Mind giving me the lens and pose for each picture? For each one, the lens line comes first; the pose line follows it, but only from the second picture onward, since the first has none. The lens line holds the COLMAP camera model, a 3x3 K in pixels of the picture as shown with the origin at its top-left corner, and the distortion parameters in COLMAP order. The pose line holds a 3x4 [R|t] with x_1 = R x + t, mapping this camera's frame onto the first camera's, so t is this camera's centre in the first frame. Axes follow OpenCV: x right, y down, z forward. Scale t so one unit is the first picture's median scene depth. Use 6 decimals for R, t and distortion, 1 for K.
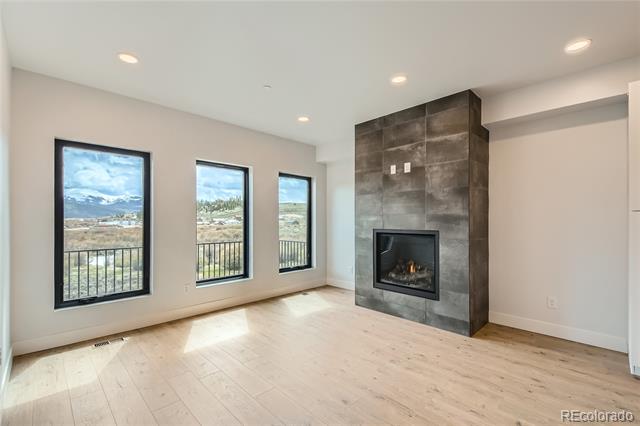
lens RADIAL K [[281.9, 0, 316.1], [0, 281.9, 218.9], [0, 0, 1]] dist [0.027542, -0.012954]
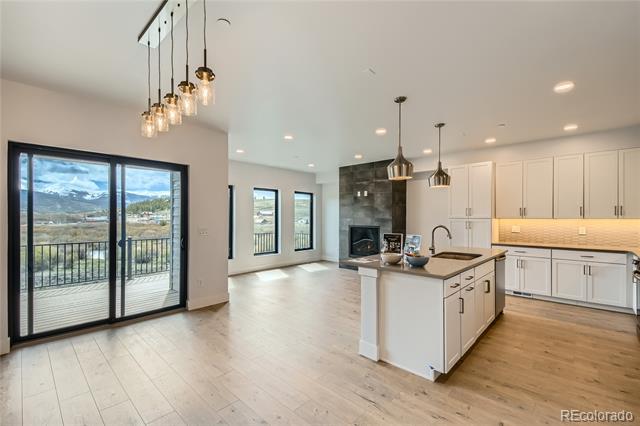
lens RADIAL K [[281.9, 0, 318.5], [0, 281.9, 214.6], [0, 0, 1]] dist [0.027542, -0.012954]
pose [[0.999037, 0.002209, 0.043830, -0.081971], [-0.002261, 0.999997, 0.001122, -0.038663], [-0.043827, -0.001220, 0.999038, -0.899905]]
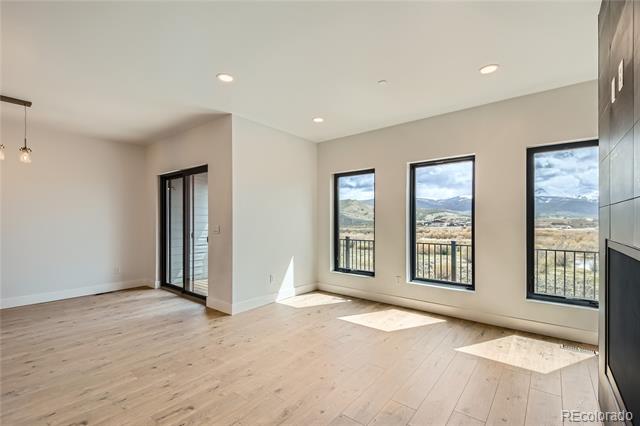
lens RADIAL K [[281.9, 0, 315.0], [0, 281.9, 219.5], [0, 0, 1]] dist [0.027542, -0.012954]
pose [[0.108934, -0.008648, -0.994011, 0.642433], [0.011857, 0.999902, -0.007400, 0.008175], [0.993978, -0.010979, 0.109026, 0.561540]]
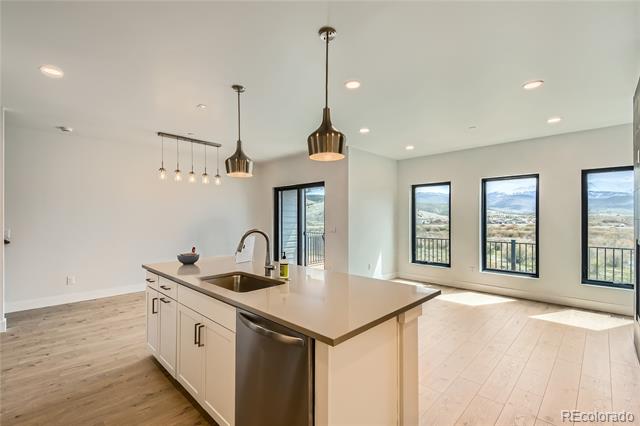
lens RADIAL K [[281.9, 0, 317.9], [0, 281.9, 216.2], [0, 0, 1]] dist [0.027542, -0.012954]
pose [[0.018385, -0.010023, -0.999781, 1.017003], [0.010597, 0.999896, -0.009829, -0.025127], [0.999775, -0.010414, 0.018489, 0.177389]]
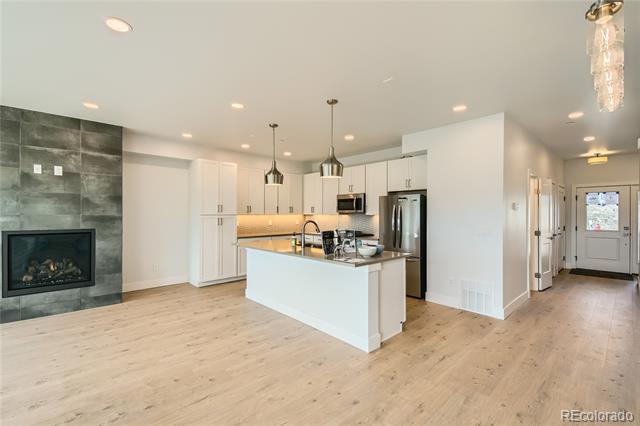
lens RADIAL K [[281.9, 0, 317.5], [0, 281.9, 214.9], [0, 0, 1]] dist [0.027542, -0.012954]
pose [[0.031740, -0.006069, 0.999478, -0.711392], [-0.011220, 0.999916, 0.006428, -0.033794], [-0.999433, -0.011418, 0.031669, -0.004036]]
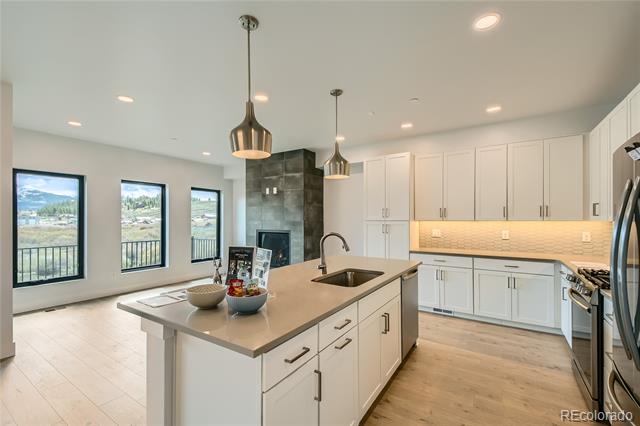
lens RADIAL K [[281.9, 0, 318.5], [0, 281.9, 215.6], [0, 0, 1]] dist [0.027542, -0.012954]
pose [[0.975944, 0.002945, 0.218003, 0.216641], [-0.001842, 0.999984, -0.005263, -0.034394], [-0.218016, 0.004735, 0.975934, -0.583279]]
